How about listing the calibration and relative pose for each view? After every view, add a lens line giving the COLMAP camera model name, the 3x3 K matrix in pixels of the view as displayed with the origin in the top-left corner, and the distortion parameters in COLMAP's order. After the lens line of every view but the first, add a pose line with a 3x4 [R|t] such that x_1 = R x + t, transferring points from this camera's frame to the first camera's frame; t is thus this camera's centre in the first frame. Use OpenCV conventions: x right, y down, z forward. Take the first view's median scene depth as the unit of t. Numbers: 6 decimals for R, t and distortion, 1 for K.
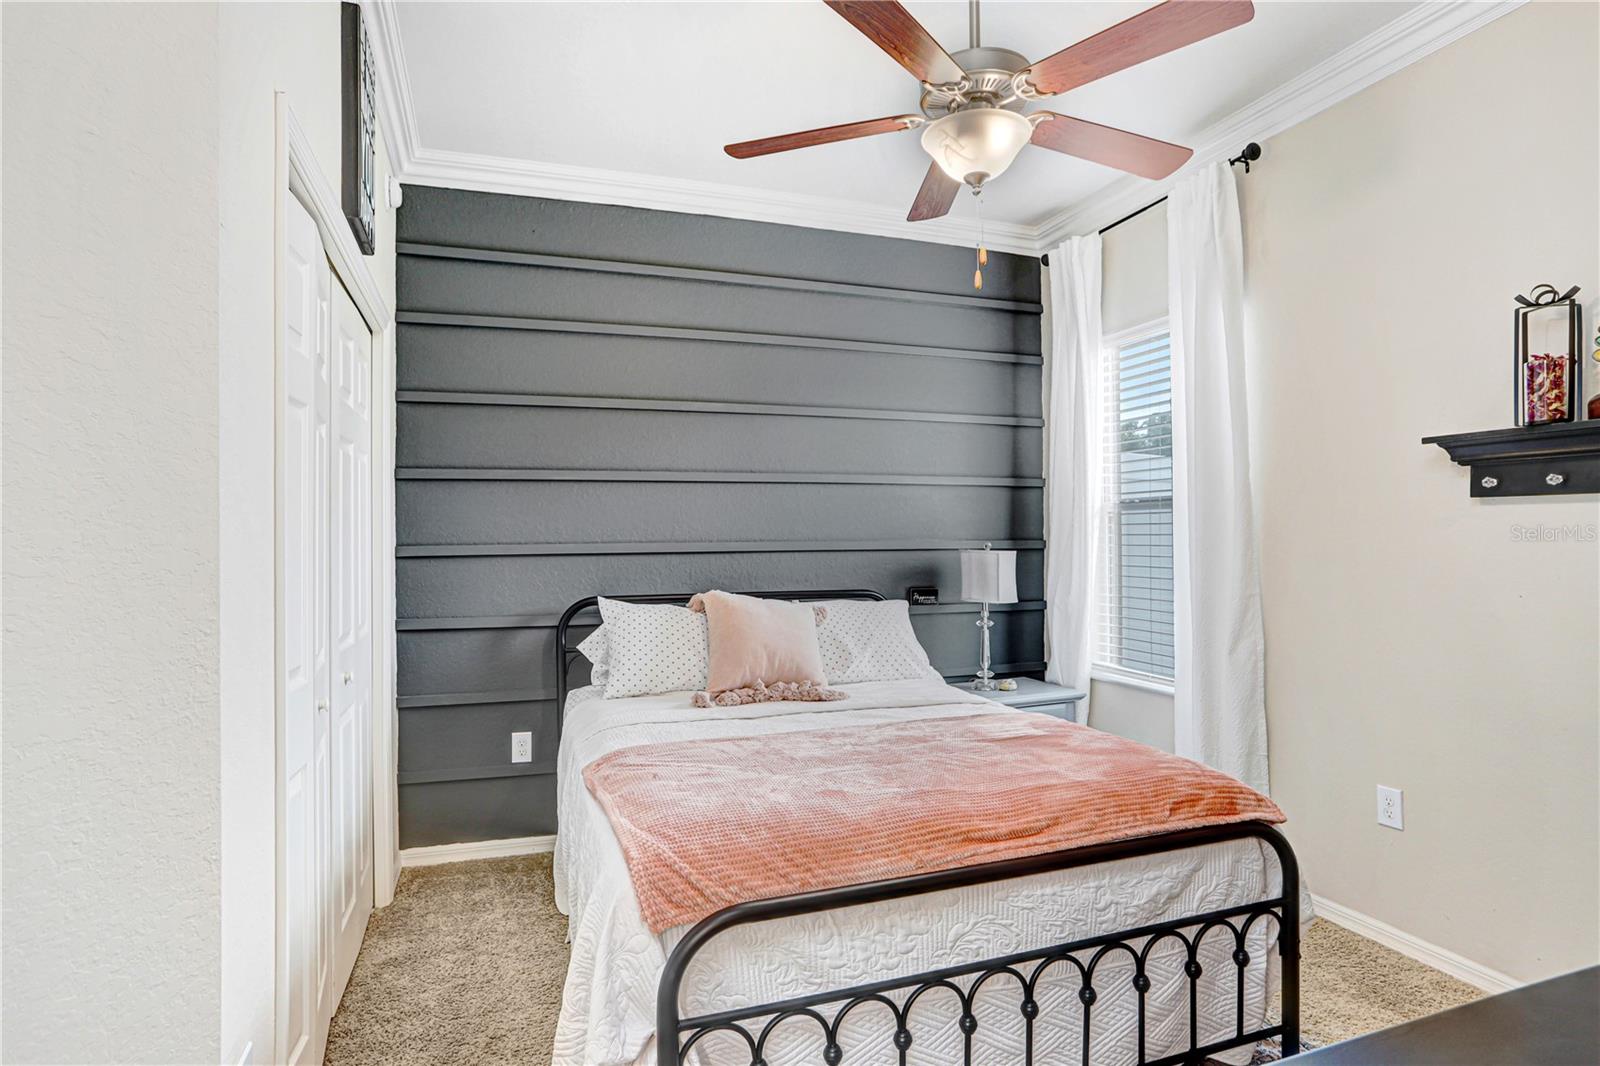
lens RADIAL K [[845.2, 0, 808.5], [0, 845.2, 533.7], [0, 0, 1]] dist [-0.073526, 0.036142]
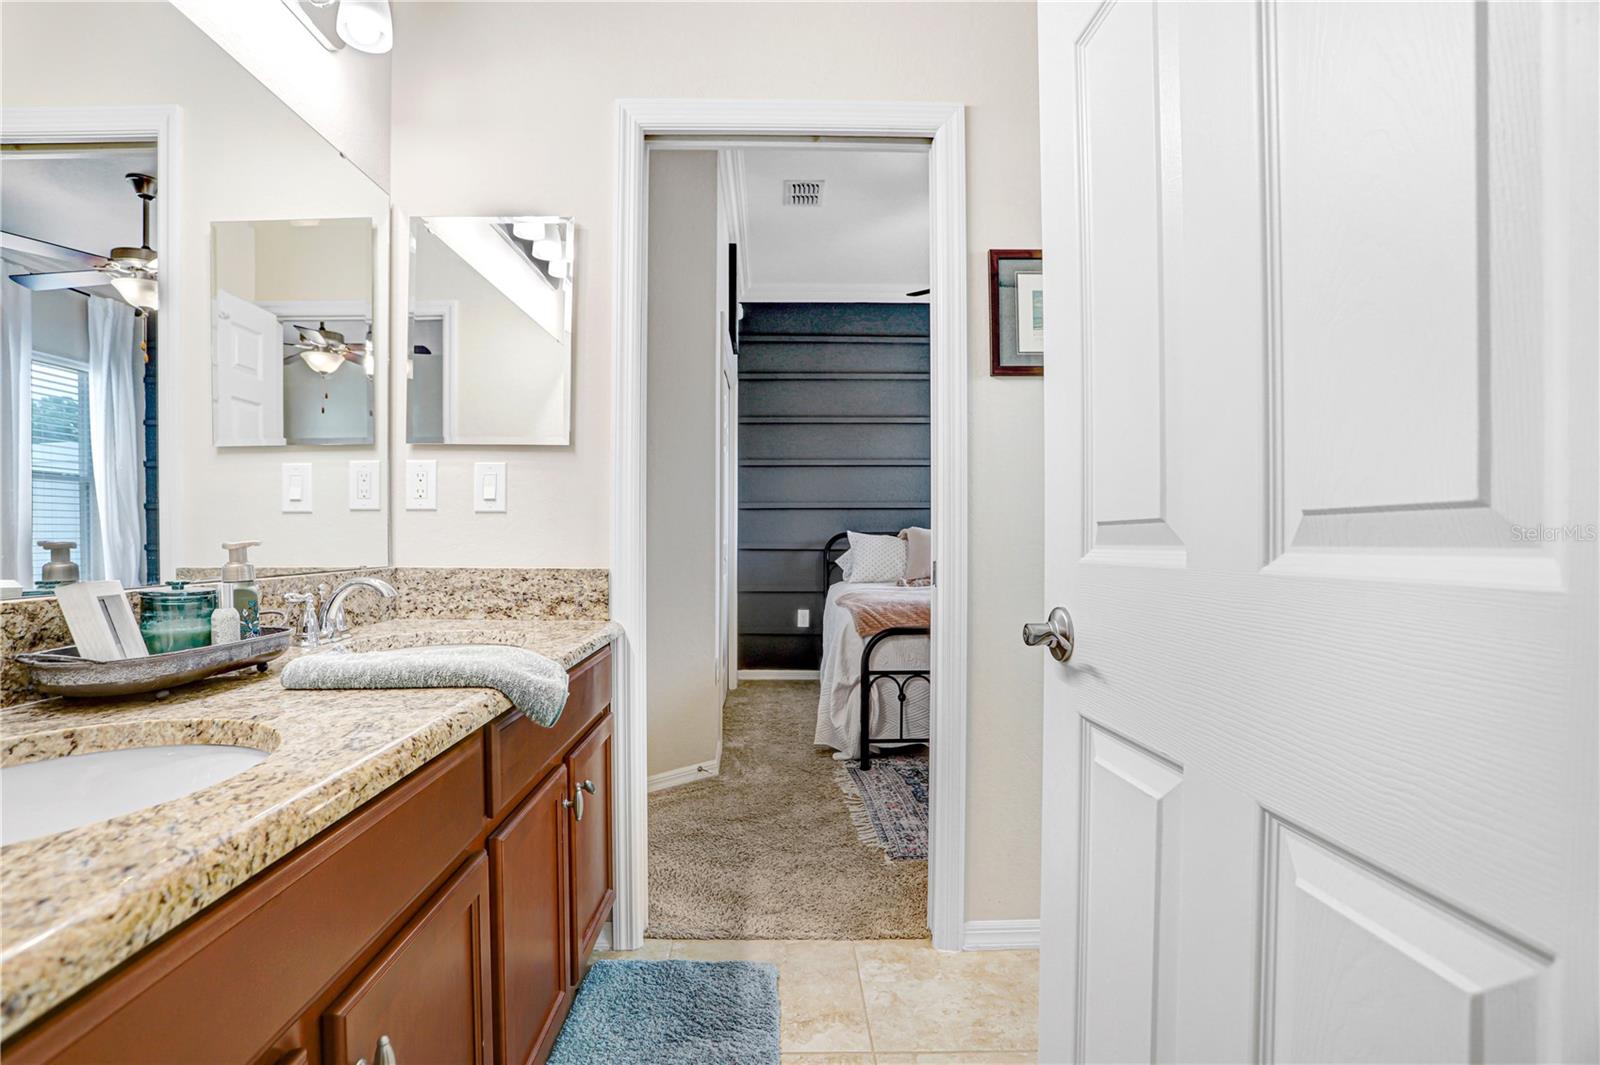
lens RADIAL K [[775.3, 0, 797.5], [0, 775.3, 525.9], [0, 0, 1]] dist [-0.079771, 0.033532]
pose [[0.947694, 0.002793, -0.319169, 0.168758], [-0.005212, 0.999964, -0.006725, 0.077012], [0.319139, 0.008037, 0.947674, -0.568072]]
